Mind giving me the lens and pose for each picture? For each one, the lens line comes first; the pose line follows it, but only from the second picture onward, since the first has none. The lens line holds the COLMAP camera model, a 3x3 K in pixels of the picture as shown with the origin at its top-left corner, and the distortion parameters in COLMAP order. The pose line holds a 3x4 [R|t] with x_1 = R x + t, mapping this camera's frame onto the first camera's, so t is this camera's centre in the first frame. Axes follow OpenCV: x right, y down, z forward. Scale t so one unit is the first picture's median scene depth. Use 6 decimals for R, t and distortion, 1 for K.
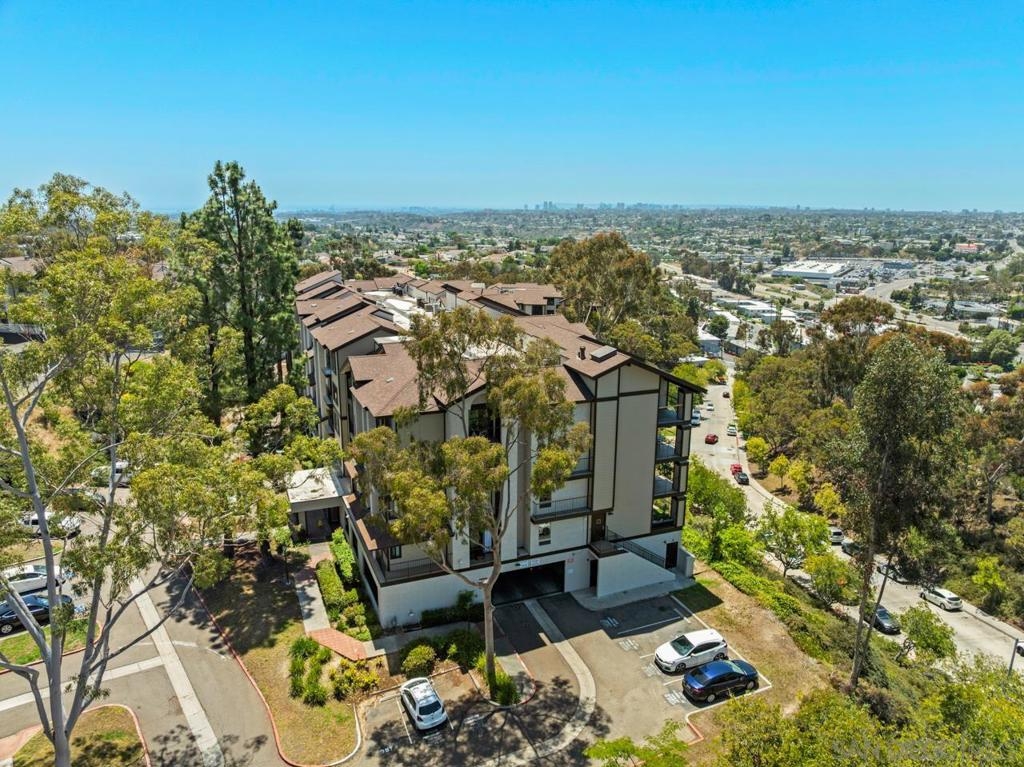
lens RADIAL K [[720.5, 0, 512.0], [0, 720.5, 383.5], [0, 0, 1]] dist [-0.038042, -0.004852]
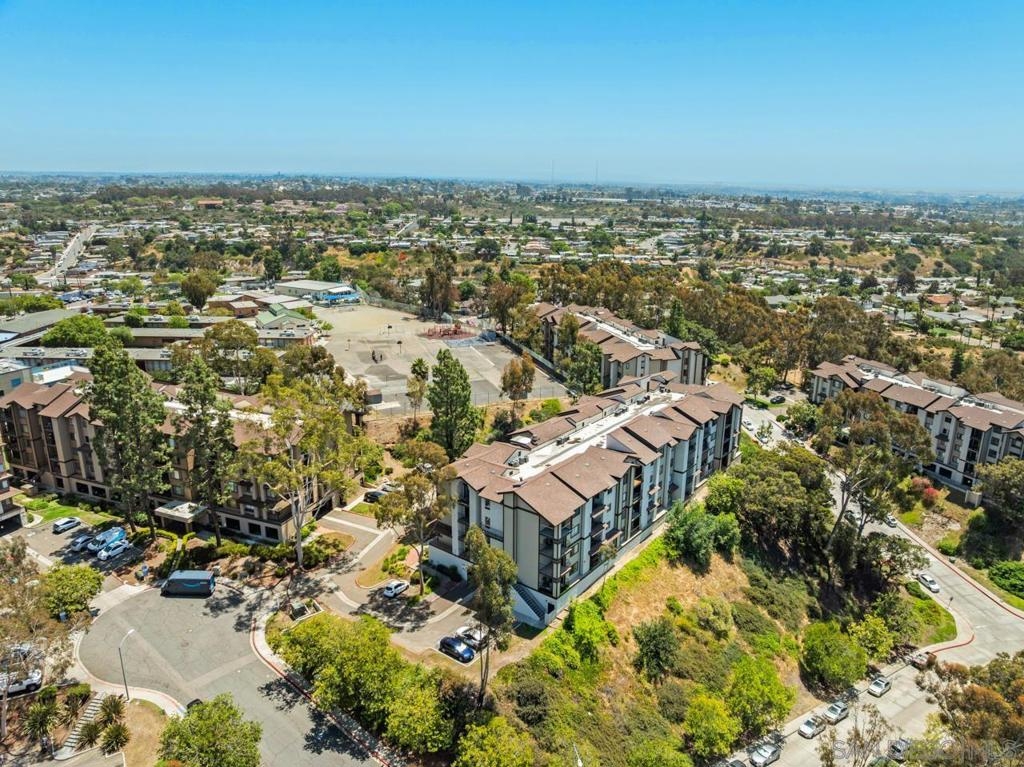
lens RADIAL K [[720.5, 0, 512.0], [0, 720.5, 383.5], [0, 0, 1]] dist [-0.038042, -0.004852]
pose [[0.499714, 0.240690, -0.832078, 0.875543], [-0.216438, 0.964842, 0.149110, -0.309797], [0.838713, 0.105580, 0.534240, -0.034796]]
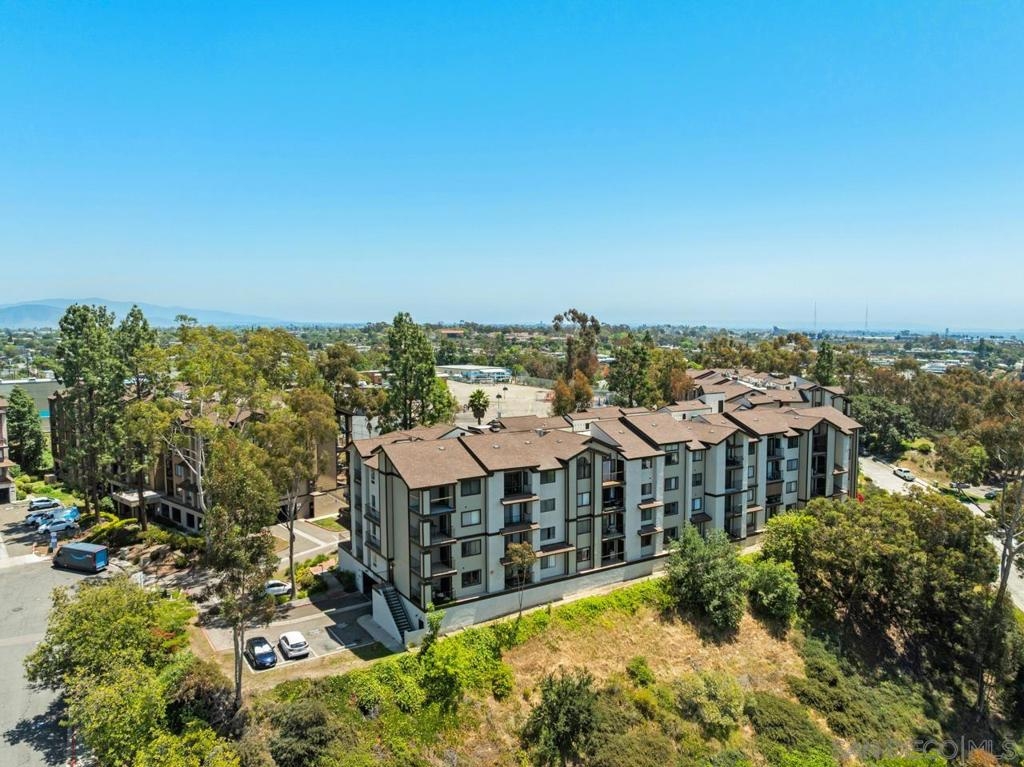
lens RADIAL K [[739.1, 0, 512.0], [0, 739.1, 383.5], [0, 0, 1]] dist [-0.047940, 0.004017]
pose [[0.174669, 0.072103, -0.981984, 0.821281], [-0.238785, 0.970645, 0.028797, -0.128631], [0.955234, 0.229453, 0.186759, 0.491197]]
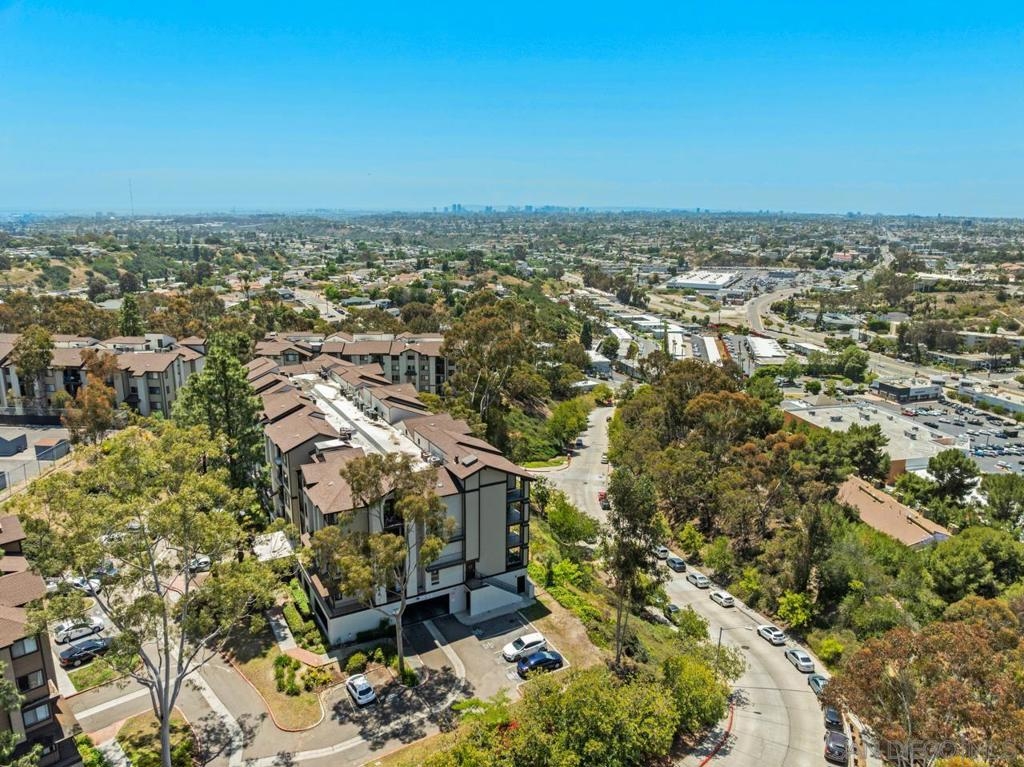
lens RADIAL K [[720.5, 0, 512.0], [0, 720.5, 383.5], [0, 0, 1]] dist [-0.038042, -0.004852]
pose [[0.992421, -0.026152, 0.120066, 0.019069], [0.026422, 0.999651, -0.000655, -0.110463], [-0.120007, 0.003823, 0.992766, -0.303193]]
